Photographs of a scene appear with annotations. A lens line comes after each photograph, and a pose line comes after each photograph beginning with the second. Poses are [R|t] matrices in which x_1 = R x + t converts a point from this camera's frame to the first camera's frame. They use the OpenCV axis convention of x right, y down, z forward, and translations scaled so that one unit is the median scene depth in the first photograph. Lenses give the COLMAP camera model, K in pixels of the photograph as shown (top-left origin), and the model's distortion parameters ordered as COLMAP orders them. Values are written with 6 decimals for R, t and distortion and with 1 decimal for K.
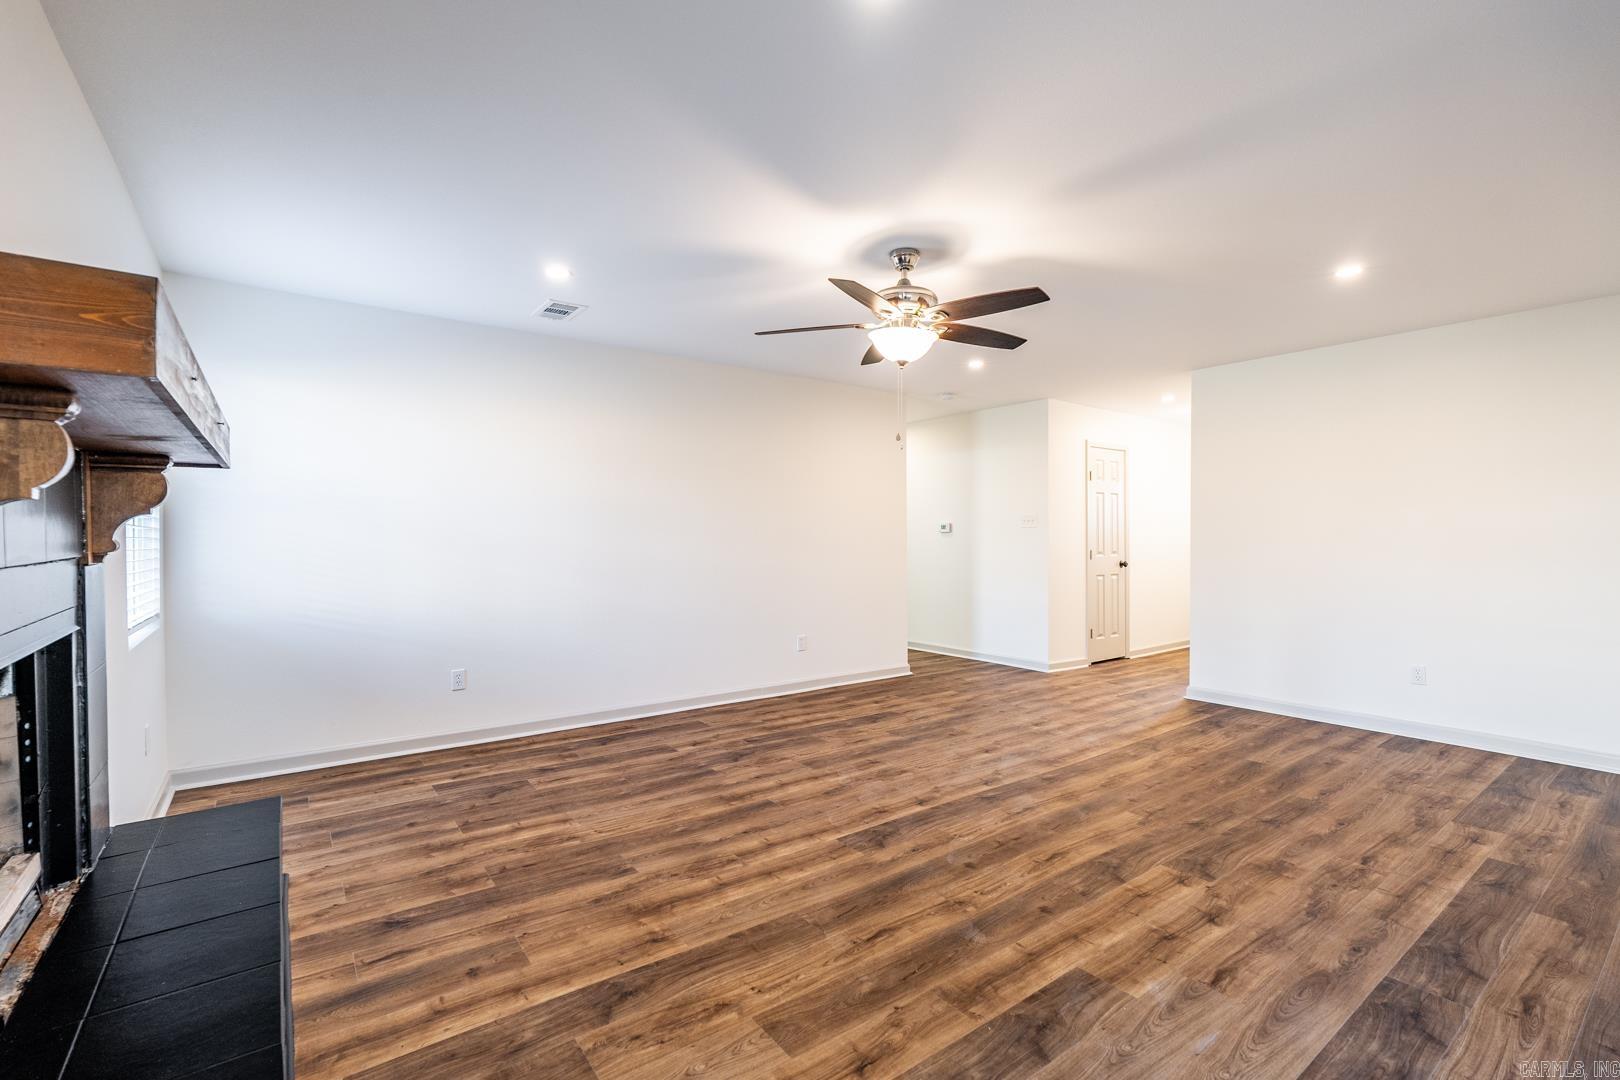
lens RADIAL K [[709.7, 0, 804.6], [0, 709.7, 536.0], [0, 0, 1]] dist [-0.001105, 0.000062]
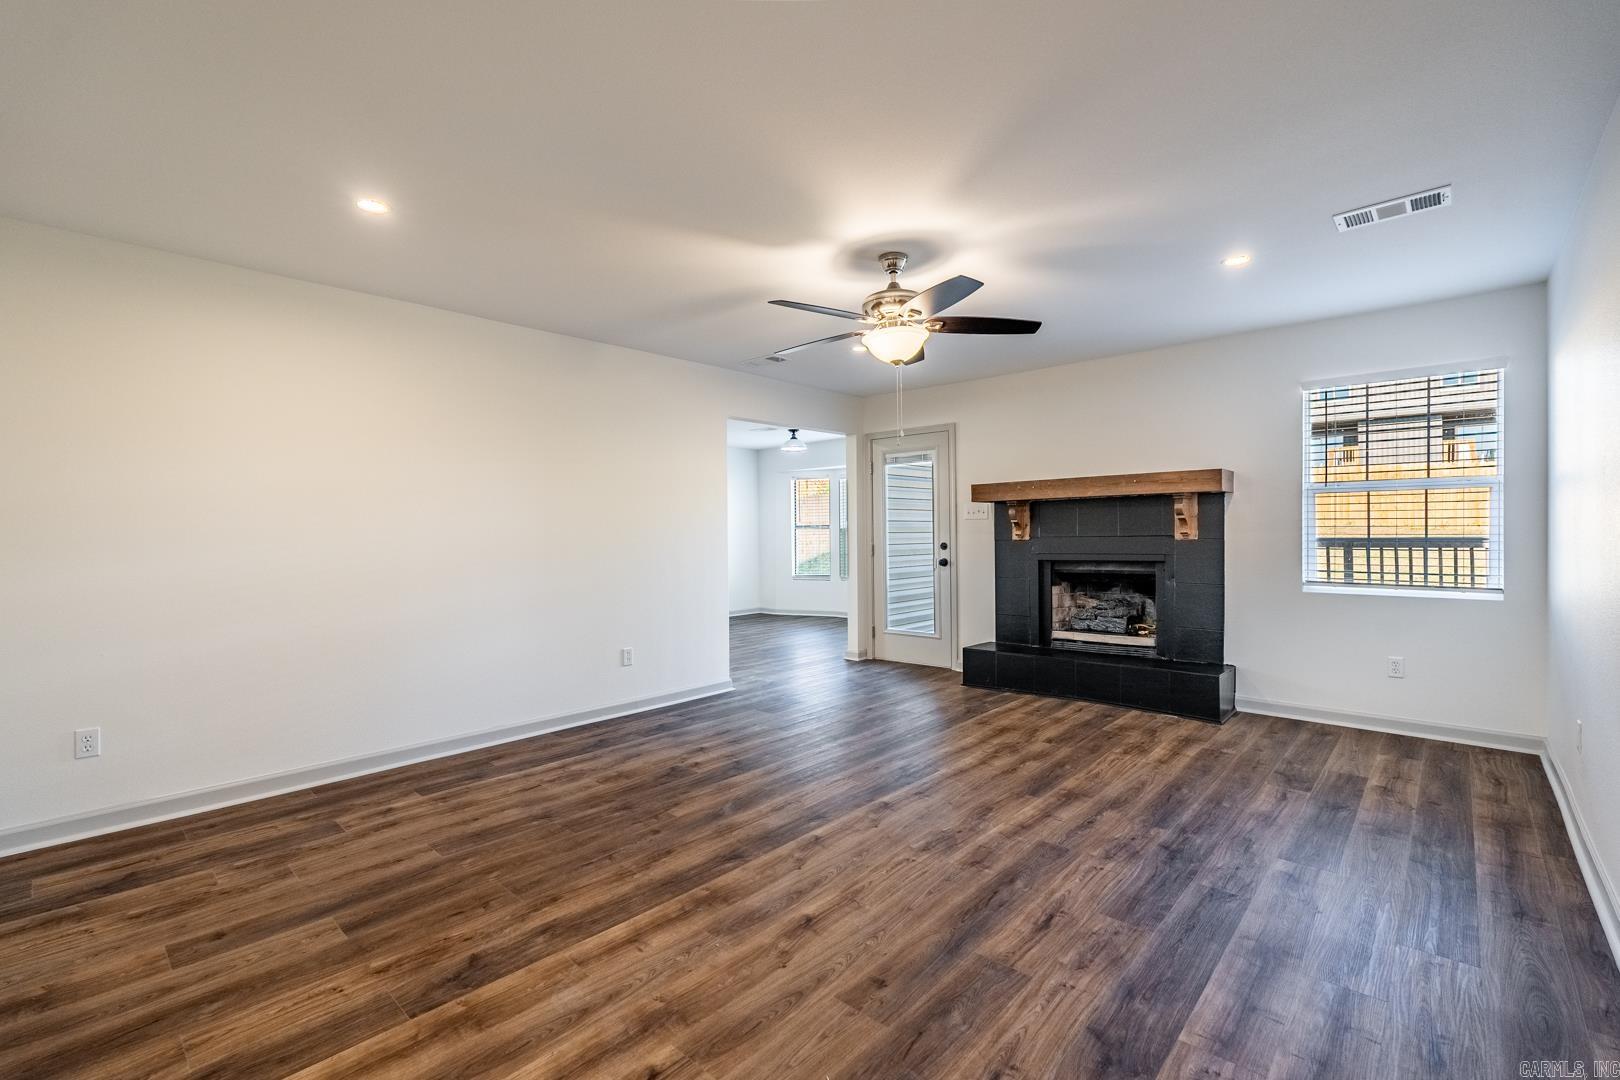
lens RADIAL K [[709.7, 0, 811.9], [0, 709.7, 537.0], [0, 0, 1]] dist [-0.001105, 0.000062]
pose [[-0.980042, 0.009278, -0.198576, 0.429092], [0.008563, 0.999953, 0.004460, 0.006060], [0.198608, 0.002670, -0.980075, 1.831431]]
